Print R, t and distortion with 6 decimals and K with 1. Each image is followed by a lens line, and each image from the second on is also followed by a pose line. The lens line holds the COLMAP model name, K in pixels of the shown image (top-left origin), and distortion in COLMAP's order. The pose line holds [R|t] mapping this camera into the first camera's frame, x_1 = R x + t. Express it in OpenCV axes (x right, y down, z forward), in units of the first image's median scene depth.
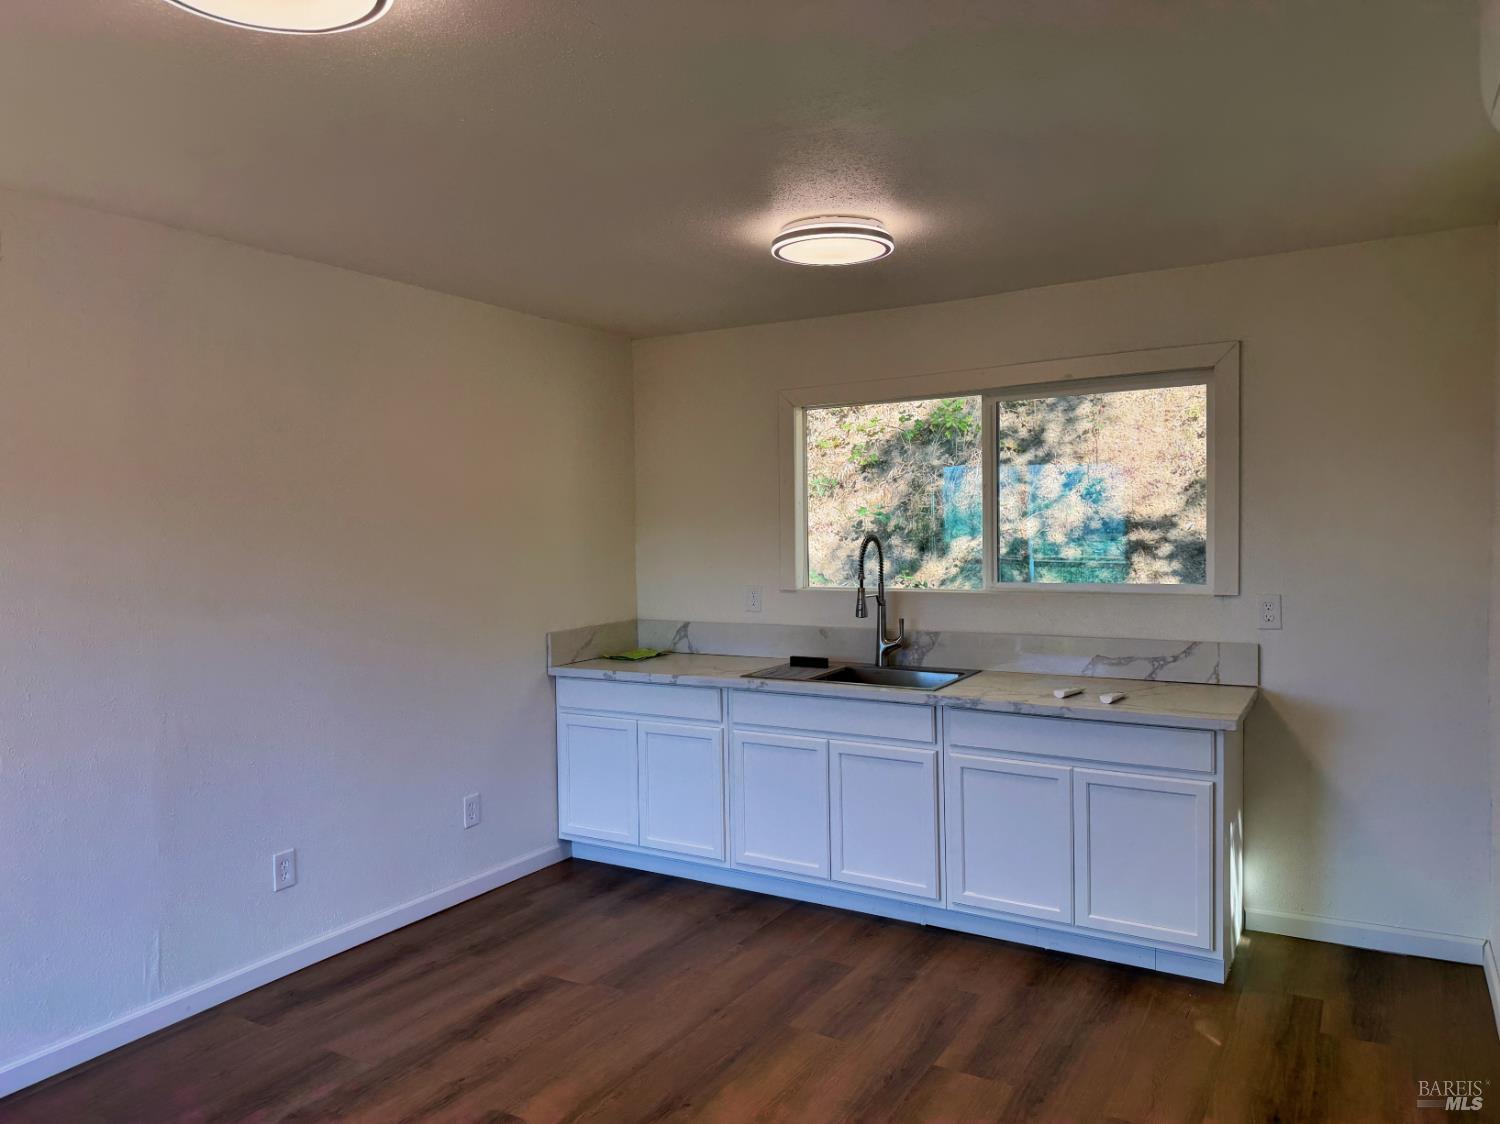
lens RADIAL K [[1025.4, 0, 750.0], [0, 1025.4, 562.0], [0, 0, 1]] dist [0.149040, -0.170252]
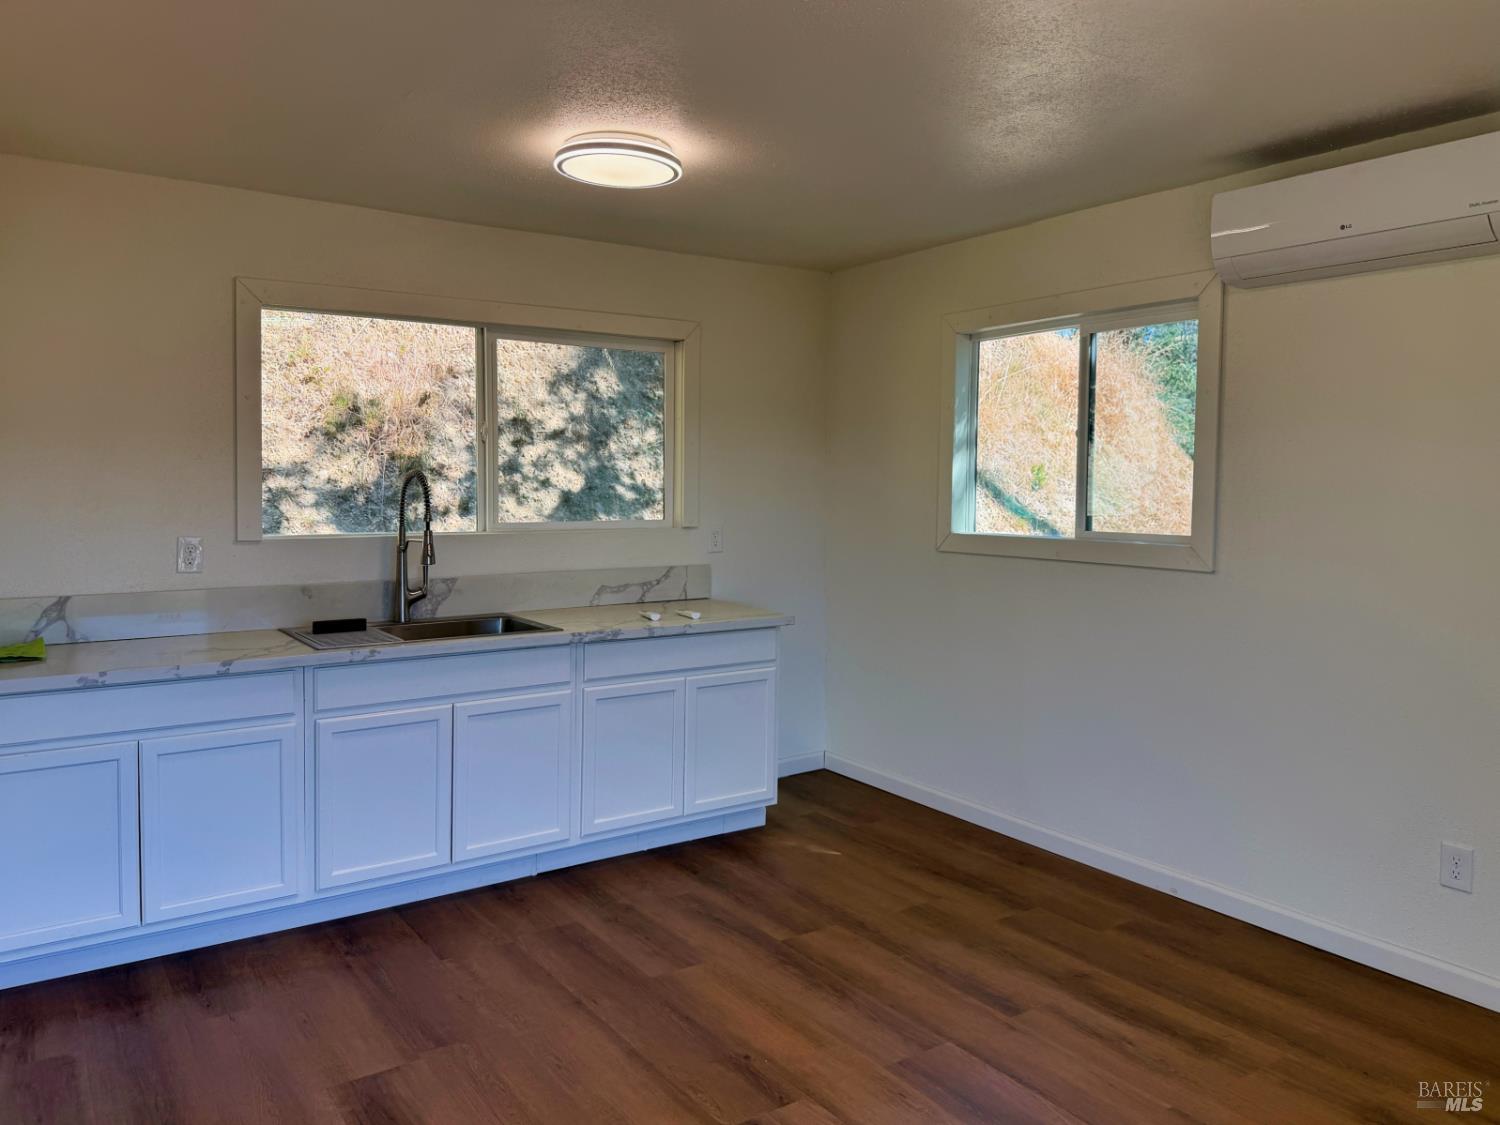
lens RADIAL K [[1053.2, 0, 750.0], [0, 1053.2, 562.5], [0, 0, 1]] dist [0.083700, -0.081706]
pose [[0.455056, -0.053471, 0.888856, -0.587386], [0.019983, 0.998557, 0.049840, 0.014116], [-0.890239, -0.004917, 0.455468, 0.369487]]
